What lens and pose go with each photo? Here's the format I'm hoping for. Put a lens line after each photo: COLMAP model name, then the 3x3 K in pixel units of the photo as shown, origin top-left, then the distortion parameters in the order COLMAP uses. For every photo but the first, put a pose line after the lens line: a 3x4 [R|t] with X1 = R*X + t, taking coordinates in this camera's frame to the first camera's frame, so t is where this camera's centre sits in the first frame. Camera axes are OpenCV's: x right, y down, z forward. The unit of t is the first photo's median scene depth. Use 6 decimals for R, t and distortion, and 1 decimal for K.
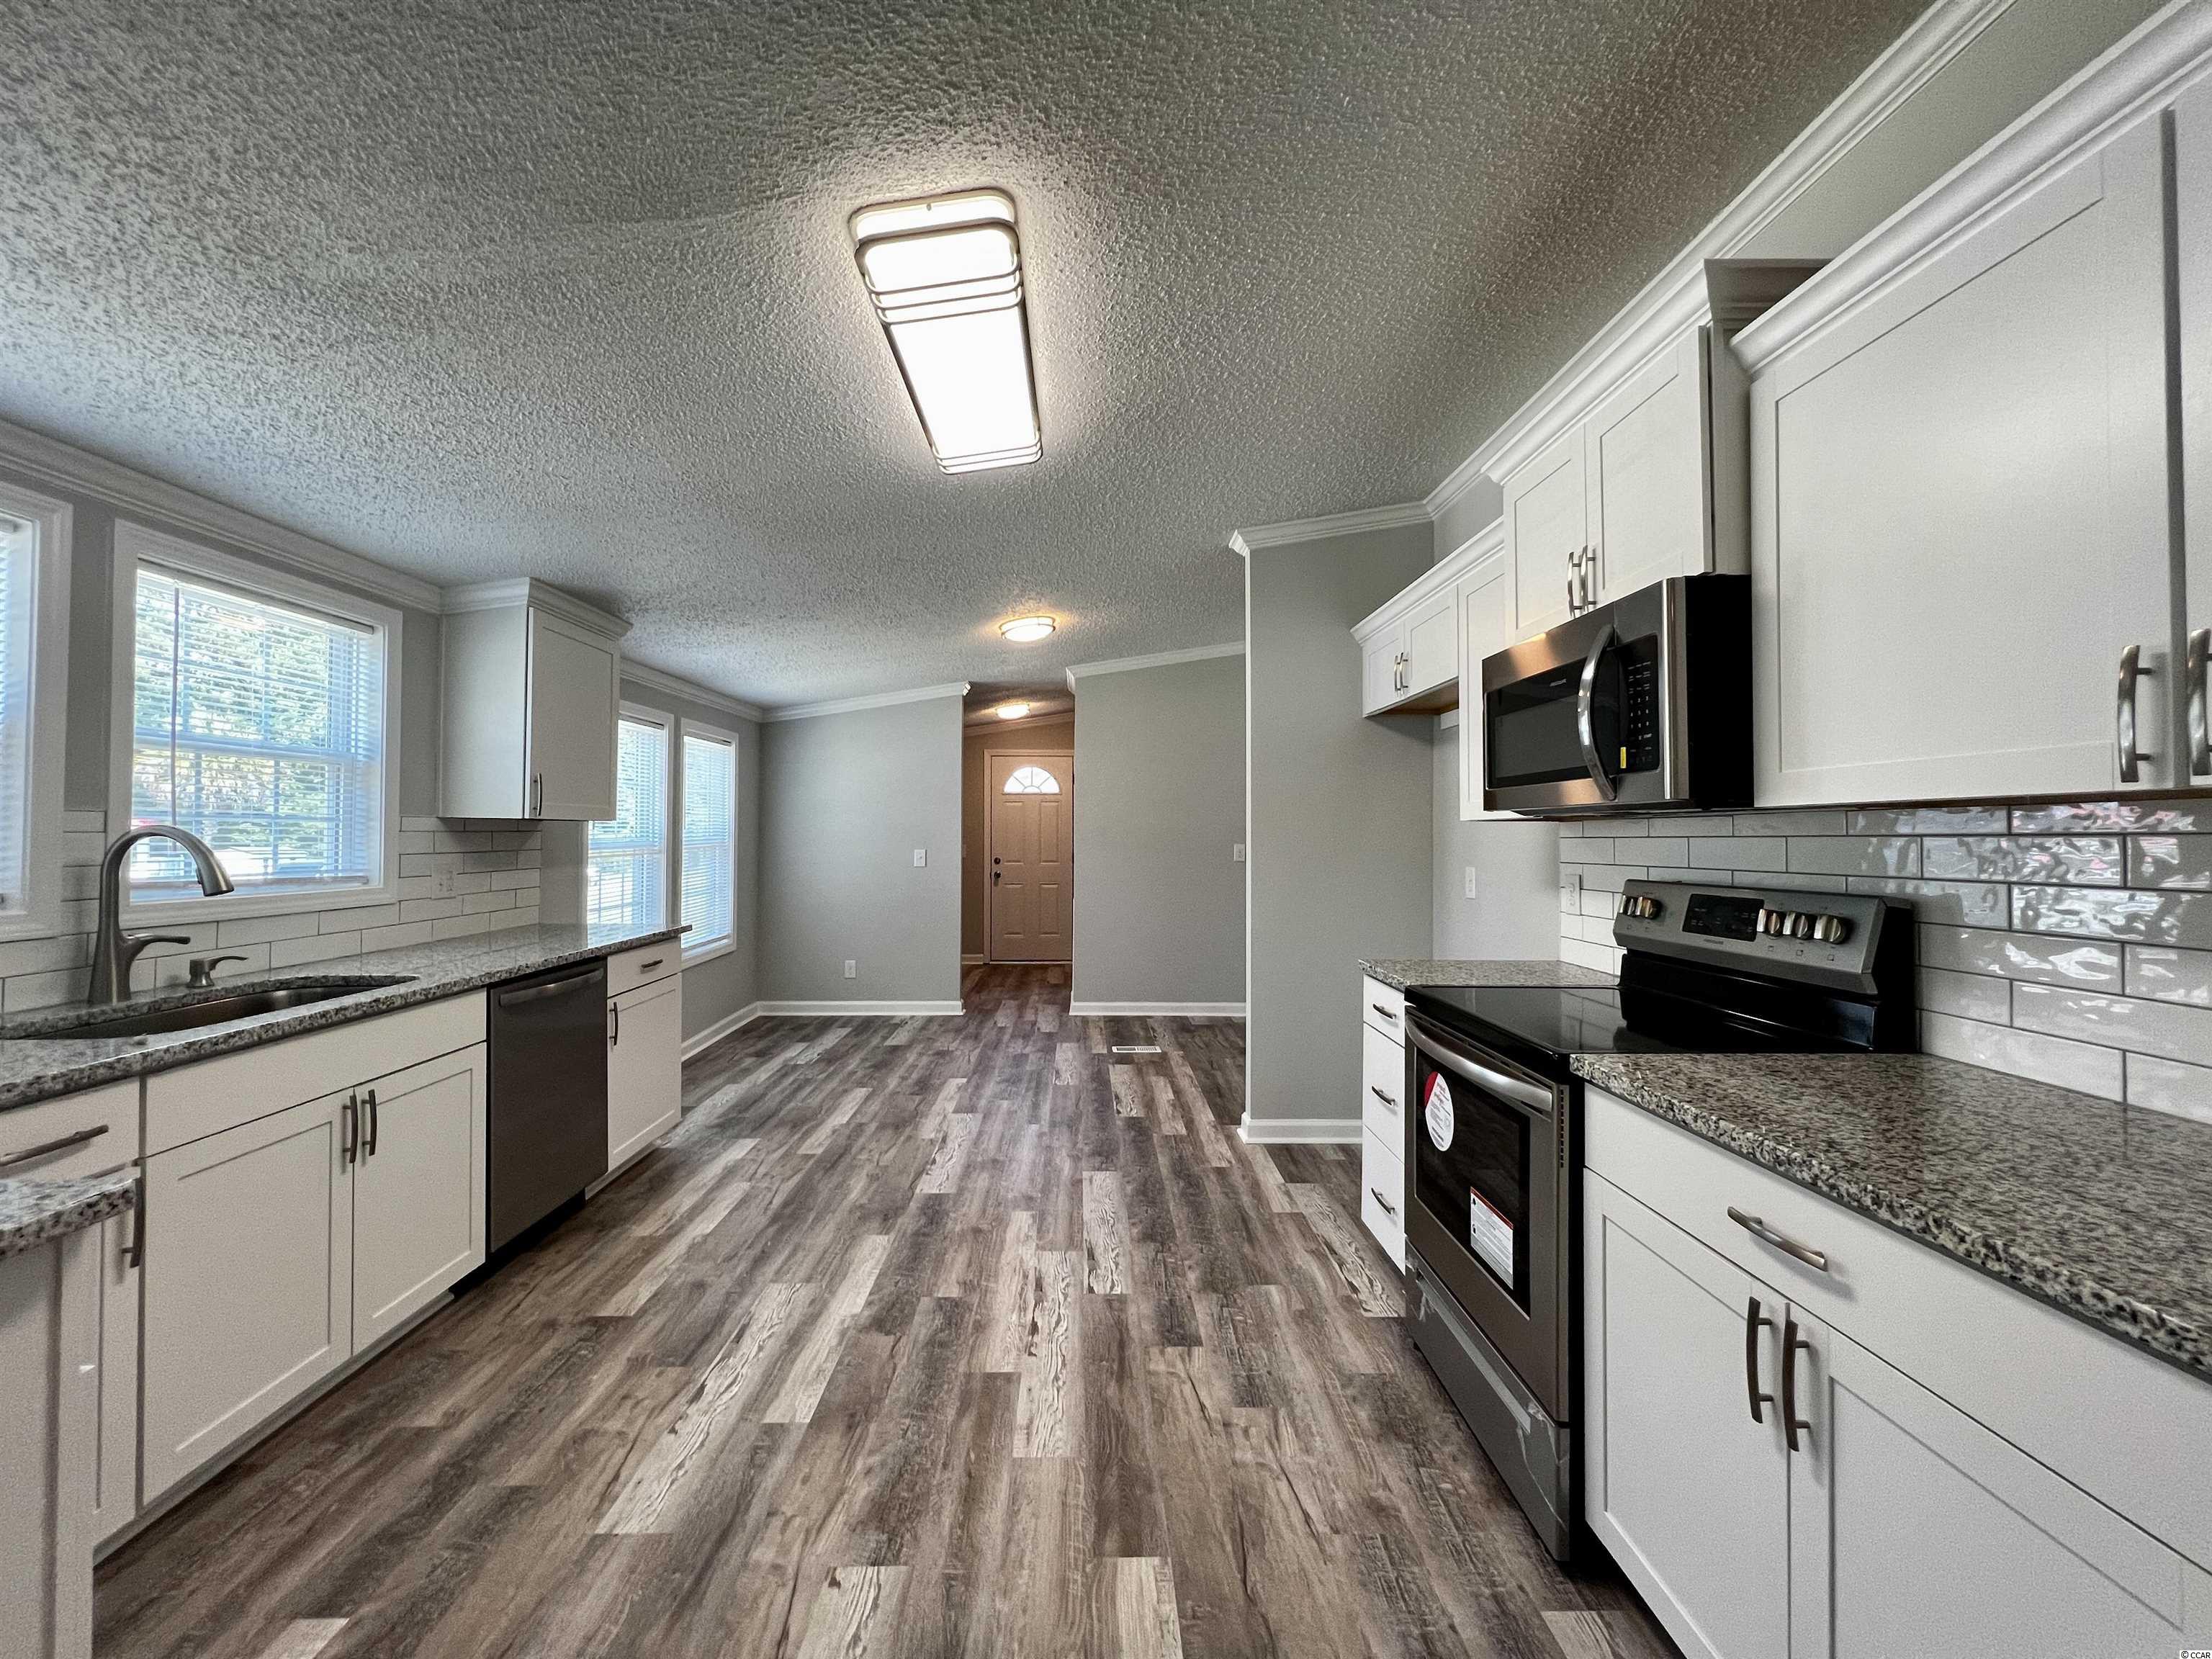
lens RADIAL K [[883.0, 0, 1094.7], [0, 883.0, 821.1], [0, 0, 1]] dist [-0.000246, 0.000082]
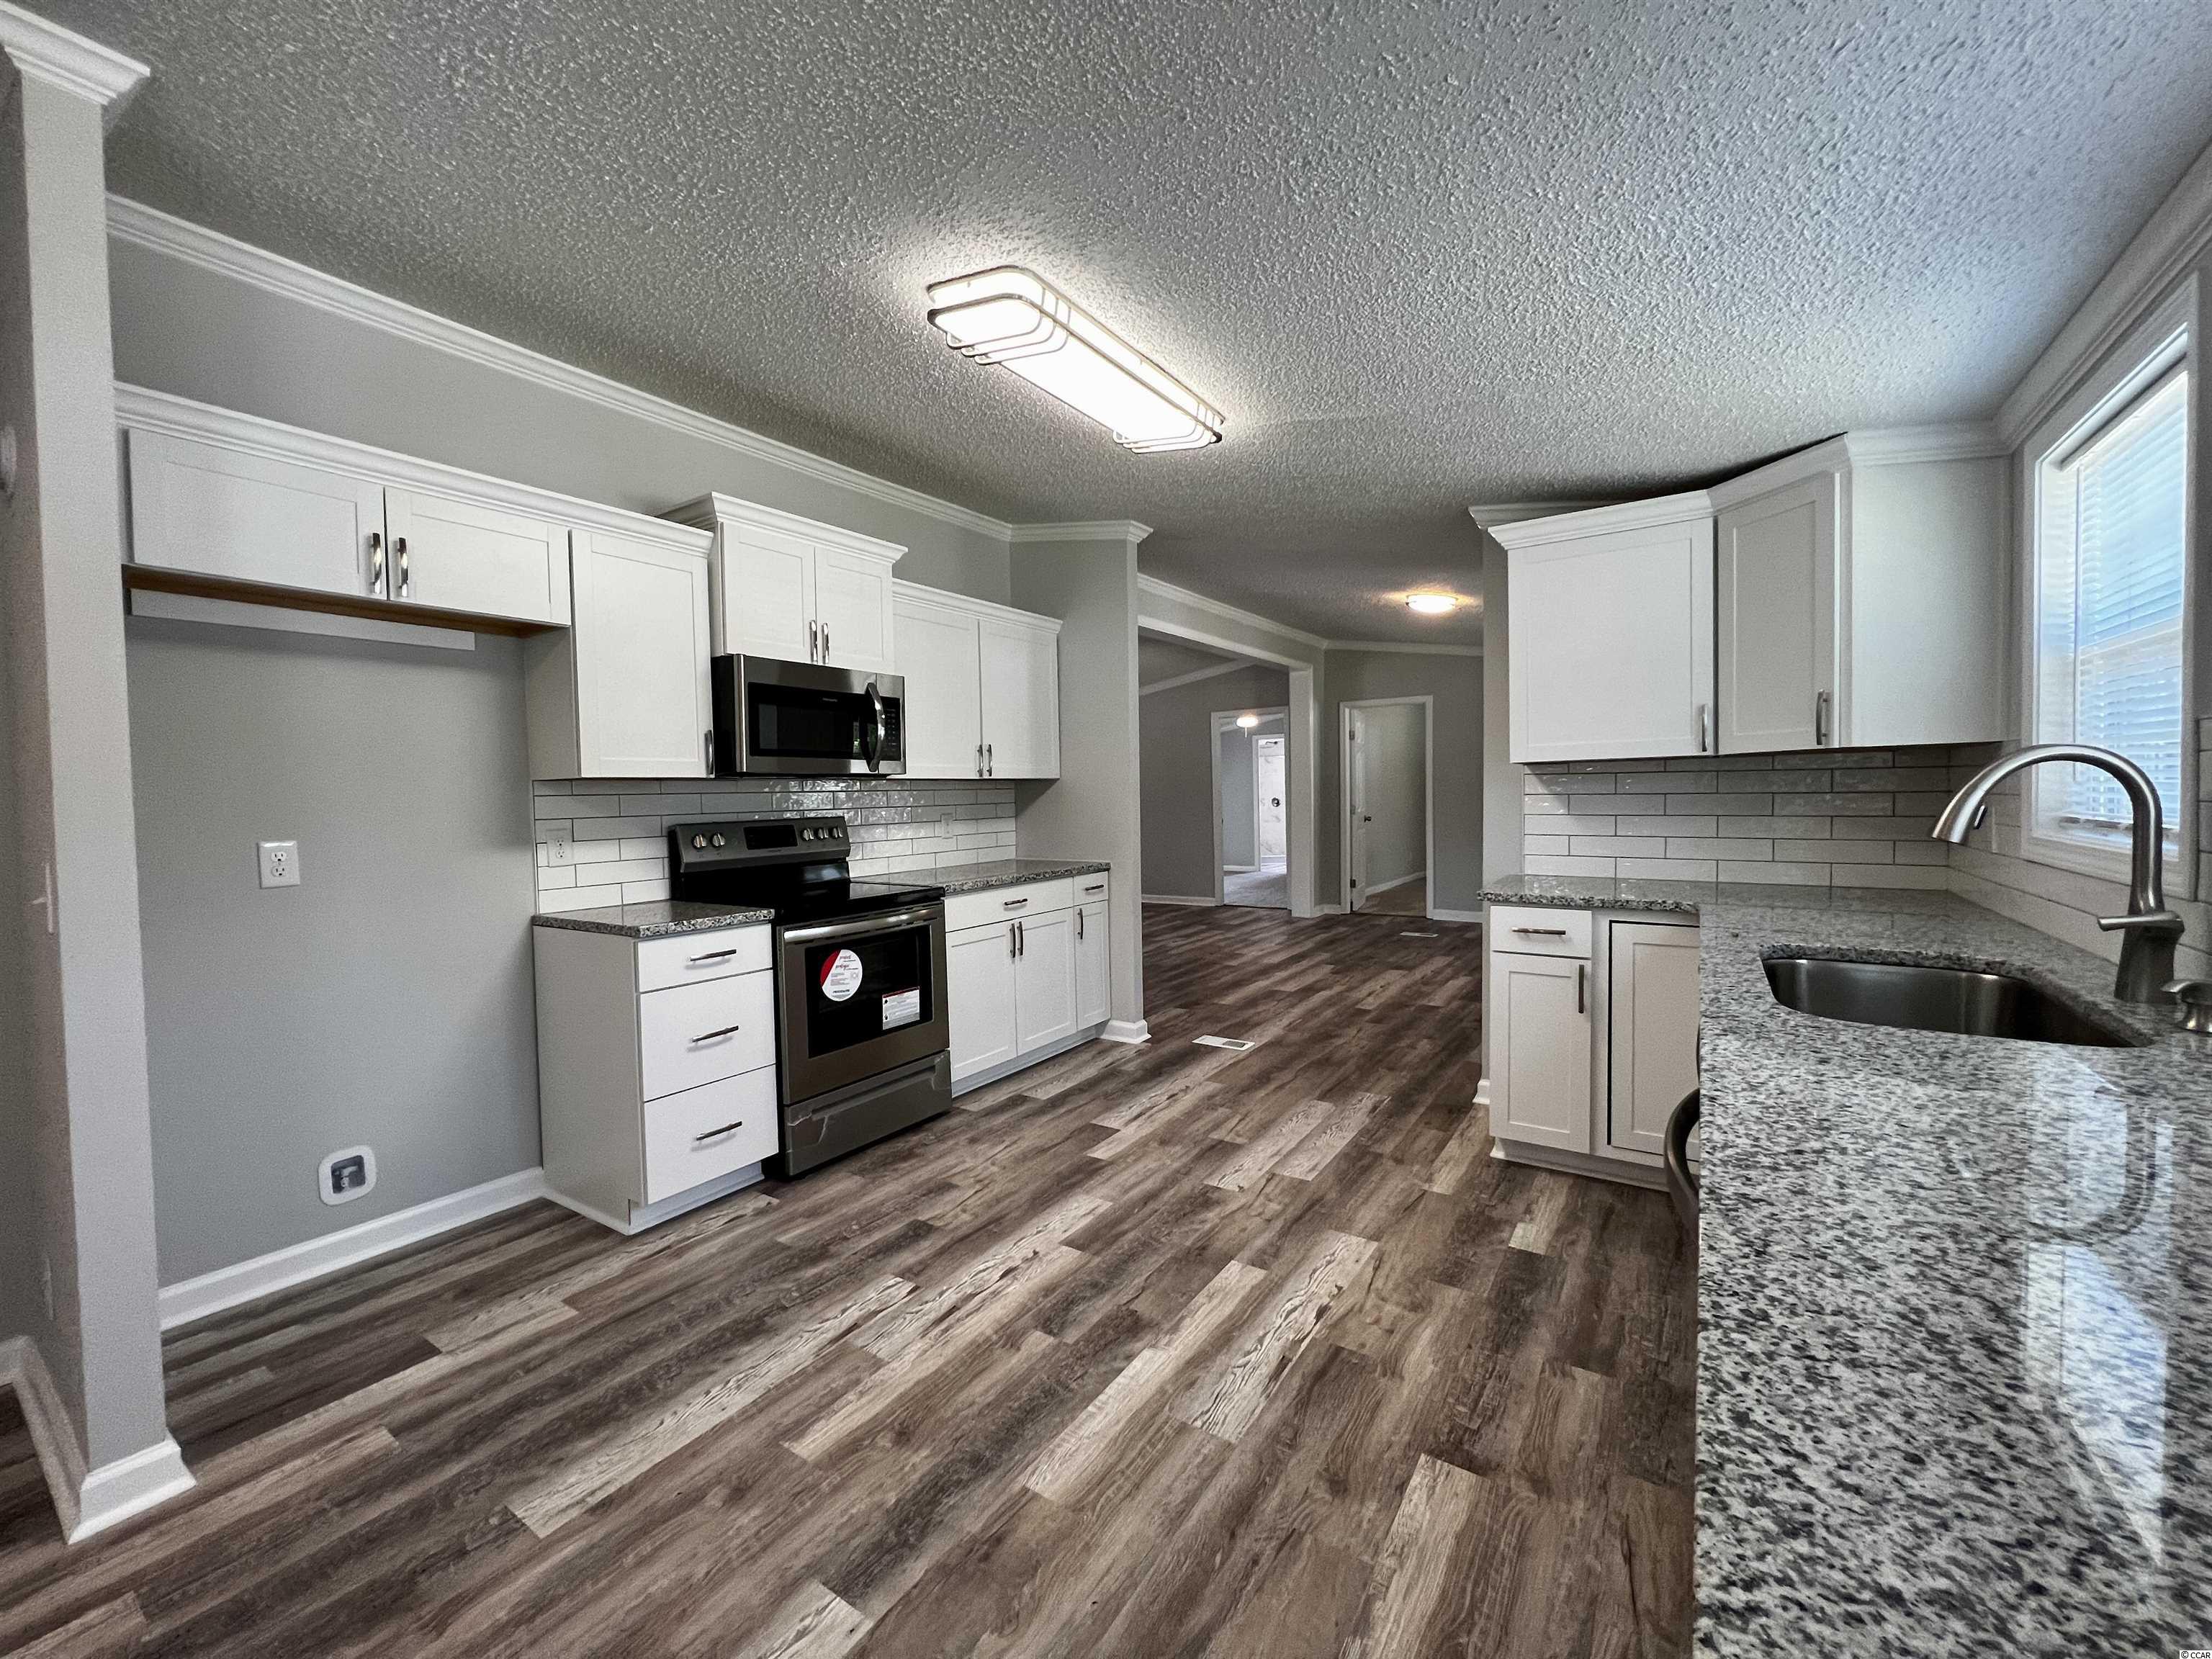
lens RADIAL K [[883.0, 0, 1094.7], [0, 883.0, 821.1], [0, 0, 1]] dist [-0.000246, 0.000082]
pose [[-0.814133, -0.004486, 0.580661, -0.712075], [0.005799, 0.999857, 0.015855, 0.040206], [-0.580649, 0.016276, -0.813991, 1.703561]]
